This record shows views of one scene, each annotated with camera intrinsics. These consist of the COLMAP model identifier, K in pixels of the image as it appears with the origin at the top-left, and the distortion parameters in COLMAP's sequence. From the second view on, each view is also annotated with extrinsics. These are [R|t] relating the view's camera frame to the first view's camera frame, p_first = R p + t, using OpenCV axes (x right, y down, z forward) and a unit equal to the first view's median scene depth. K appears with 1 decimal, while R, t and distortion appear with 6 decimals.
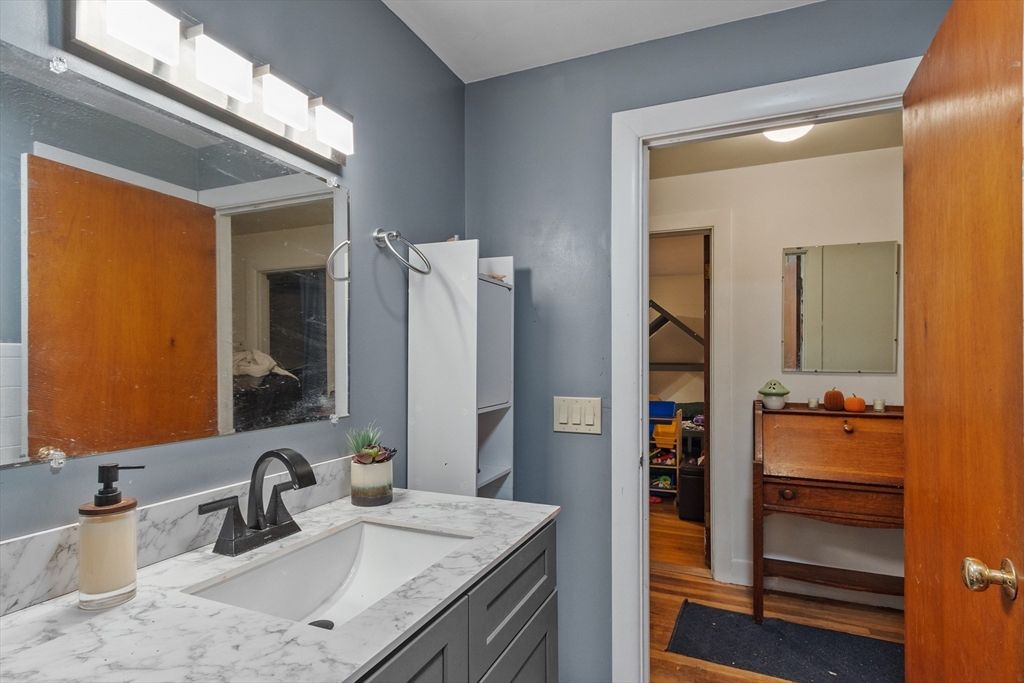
lens RADIAL K [[540.9, 0, 494.0], [0, 540.9, 358.3], [0, 0, 1]] dist [0.001293, -0.000428]
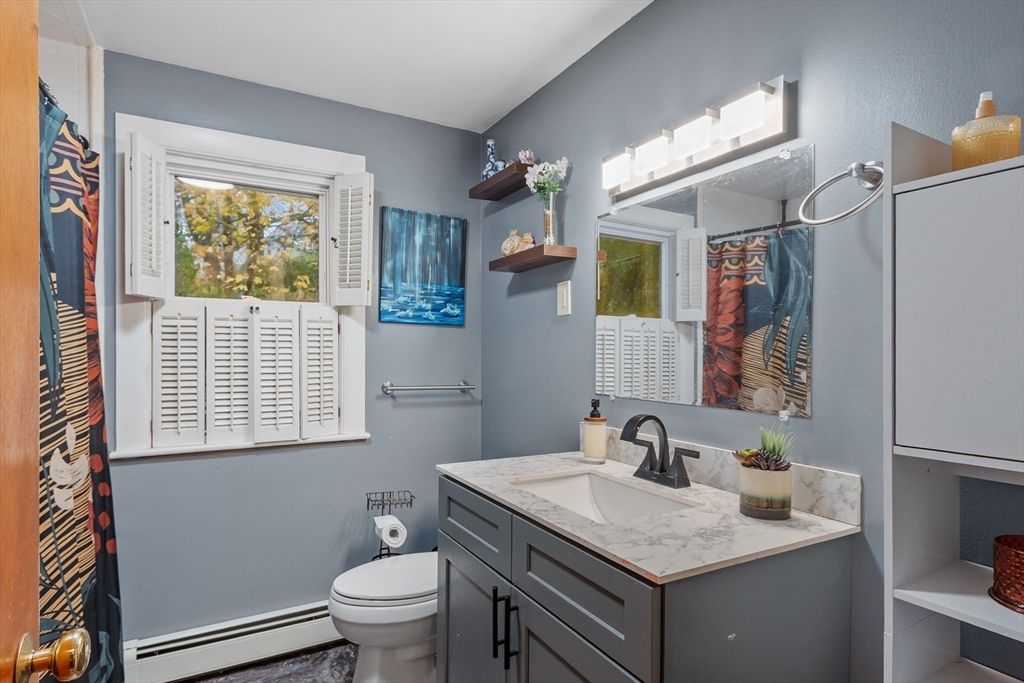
lens RADIAL K [[540.9, 0, 494.0], [0, 540.9, 358.3], [0, 0, 1]] dist [0.001293, -0.000428]
pose [[-0.601414, 0.012832, -0.798835, 0.823496], [-0.000511, 0.999865, 0.016446, 0.003271], [0.798938, 0.010300, -0.601326, 1.340967]]
